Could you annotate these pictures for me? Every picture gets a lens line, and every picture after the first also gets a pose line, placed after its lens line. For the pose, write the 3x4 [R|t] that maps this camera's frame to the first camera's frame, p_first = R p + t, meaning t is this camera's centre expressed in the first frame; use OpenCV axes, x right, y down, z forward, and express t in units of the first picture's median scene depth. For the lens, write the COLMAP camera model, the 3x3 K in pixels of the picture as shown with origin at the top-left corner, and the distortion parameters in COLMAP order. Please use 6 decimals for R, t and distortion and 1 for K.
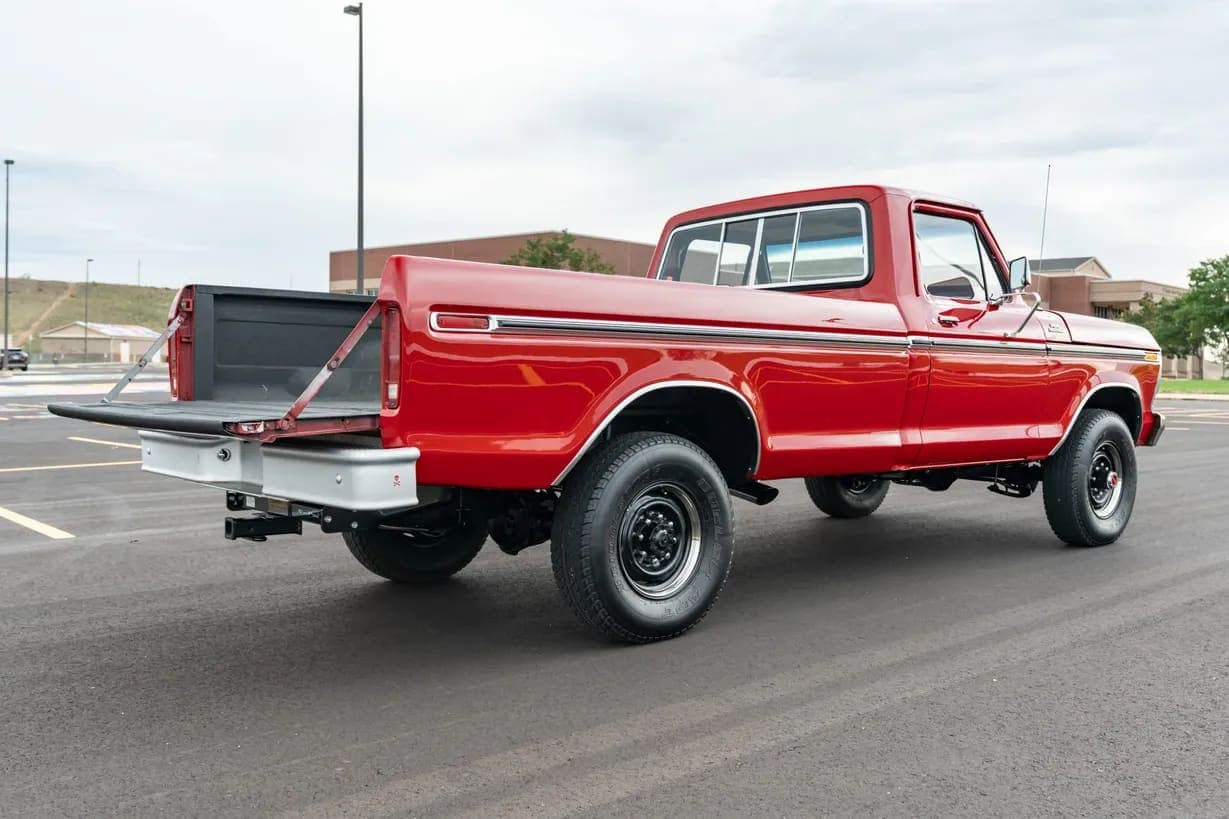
lens RADIAL K [[1089.8, 0, 636.7], [0, 1089.8, 372.4], [0, 0, 1]] dist [-0.006145, 0.009713]
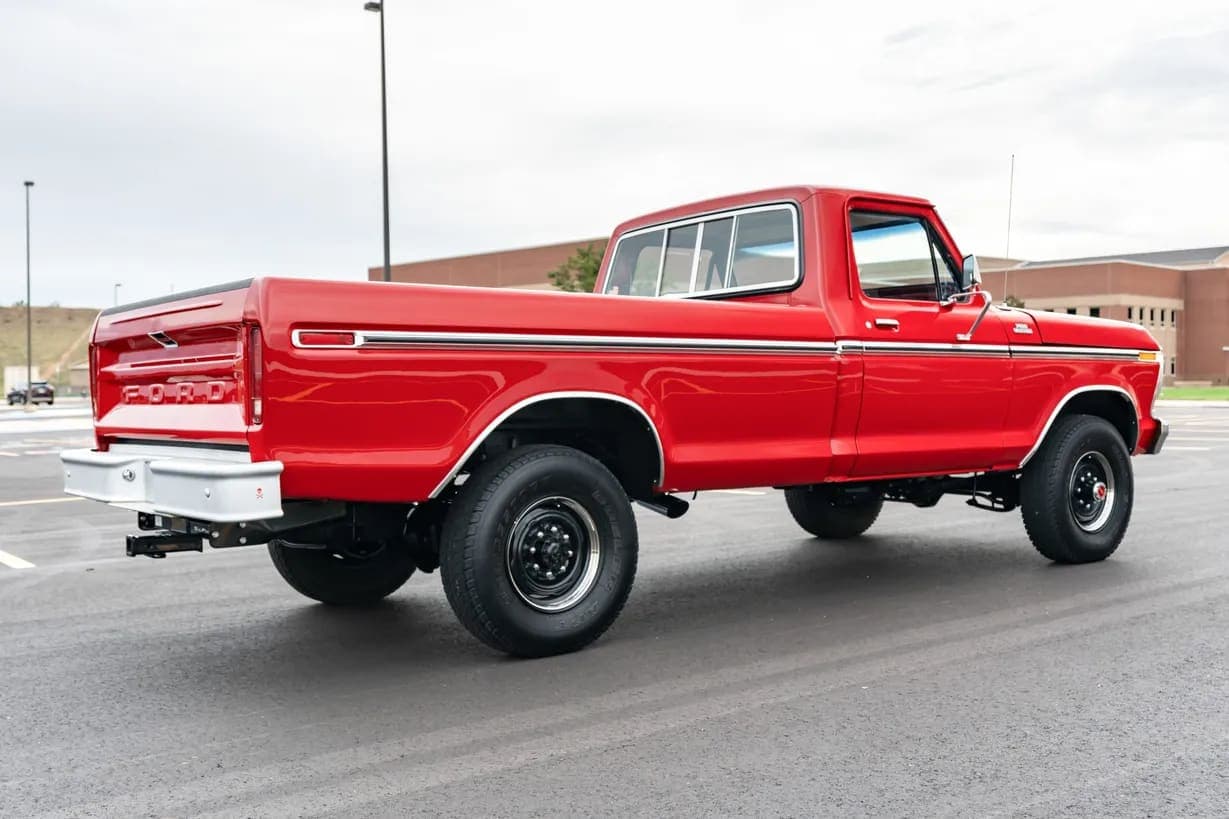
lens RADIAL K [[1219.7, 0, 613.6], [0, 1219.7, 382.1], [0, 0, 1]] dist [0.002970, -0.005137]
pose [[0.996089, -0.023966, -0.085038, 0.140996], [0.023203, 0.999681, -0.009942, 0.008464], [0.085249, 0.007930, 0.996328, -0.083860]]
